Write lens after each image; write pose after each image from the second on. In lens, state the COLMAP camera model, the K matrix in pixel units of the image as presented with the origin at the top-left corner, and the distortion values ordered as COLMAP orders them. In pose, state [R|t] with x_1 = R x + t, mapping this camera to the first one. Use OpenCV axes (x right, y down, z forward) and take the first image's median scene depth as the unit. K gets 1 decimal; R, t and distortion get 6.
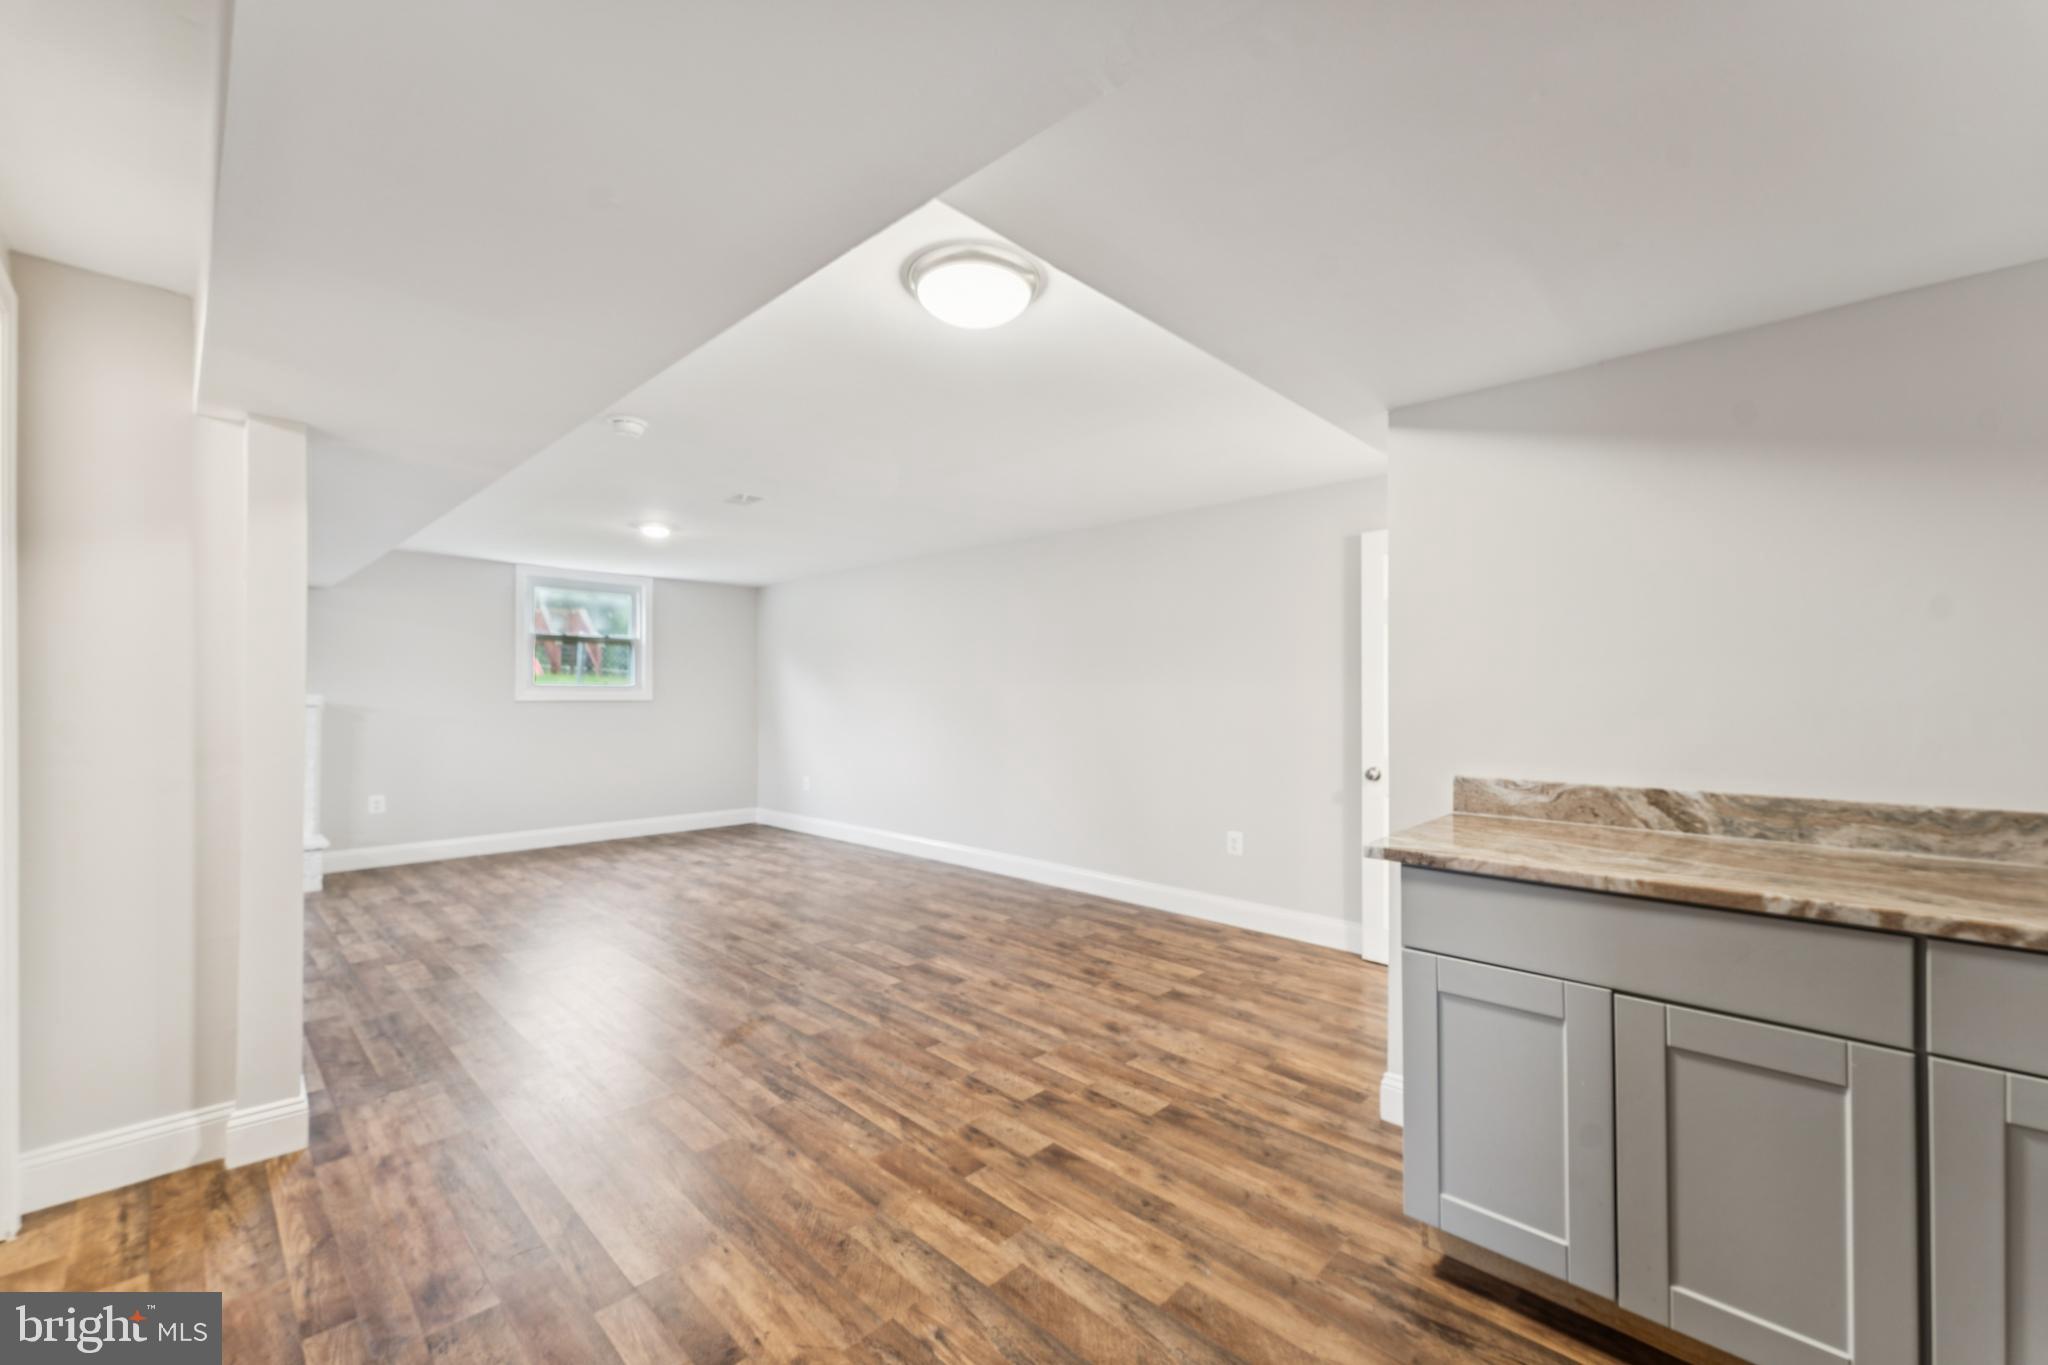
lens RADIAL K [[823.7, 0, 1024.0], [0, 823.7, 682.5], [0, 0, 1]] dist [0.001151, 0.000167]
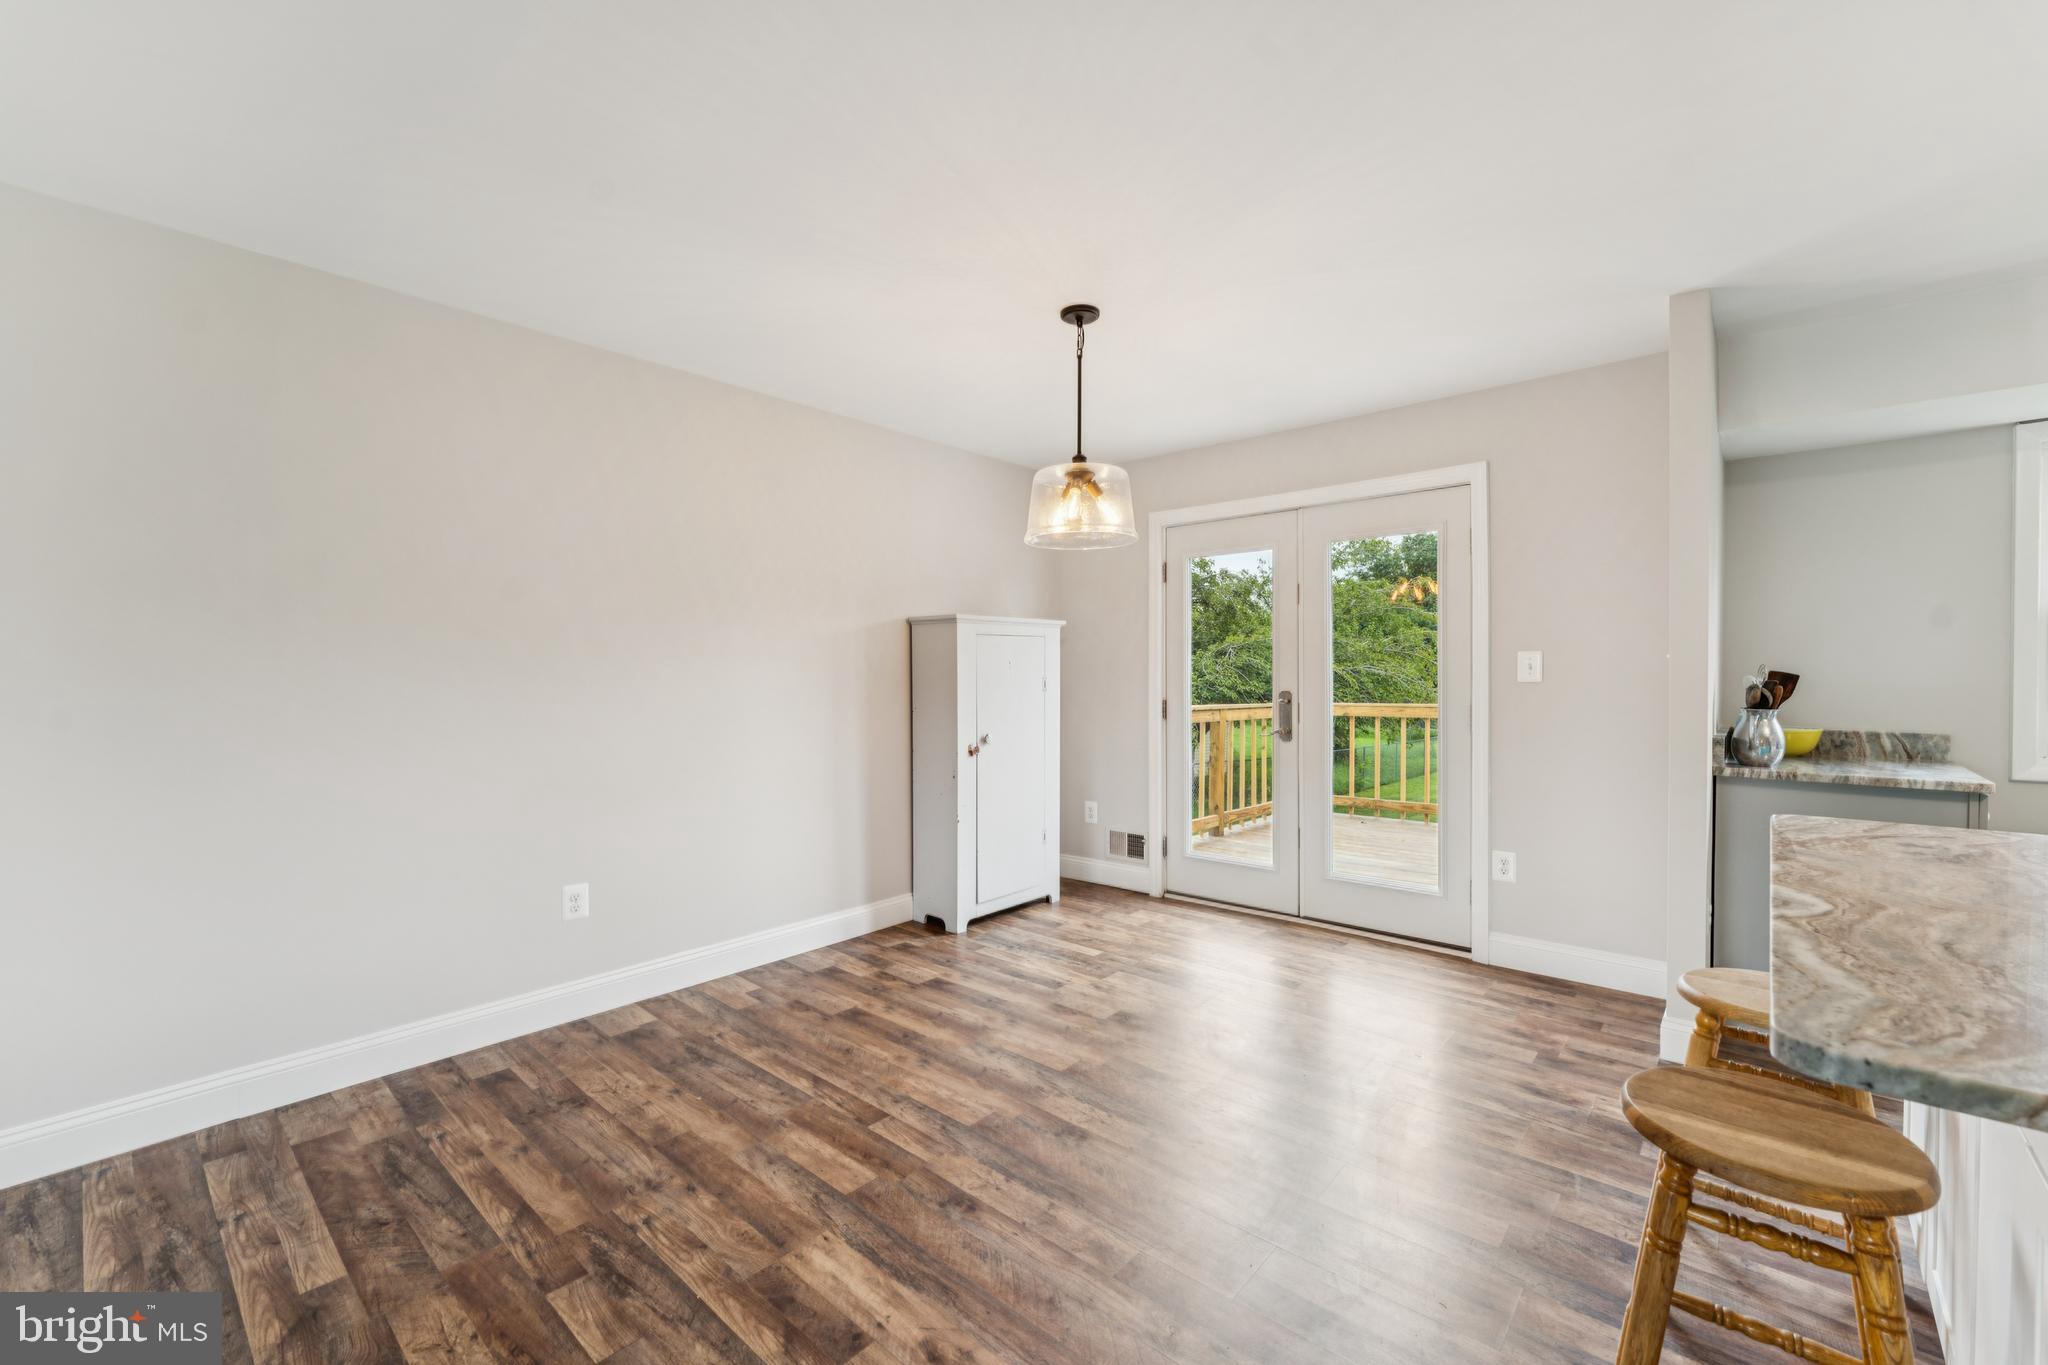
lens RADIAL K [[856.4, 0, 1020.2], [0, 856.4, 690.0], [0, 0, 1]] dist [-0.002559, -0.000425]
pose [[0.999266, -0.020347, 0.032448, 0.082476], [0.019235, 0.999229, 0.034223, 0.000361], [-0.033120, -0.033573, 0.998887, -0.078874]]
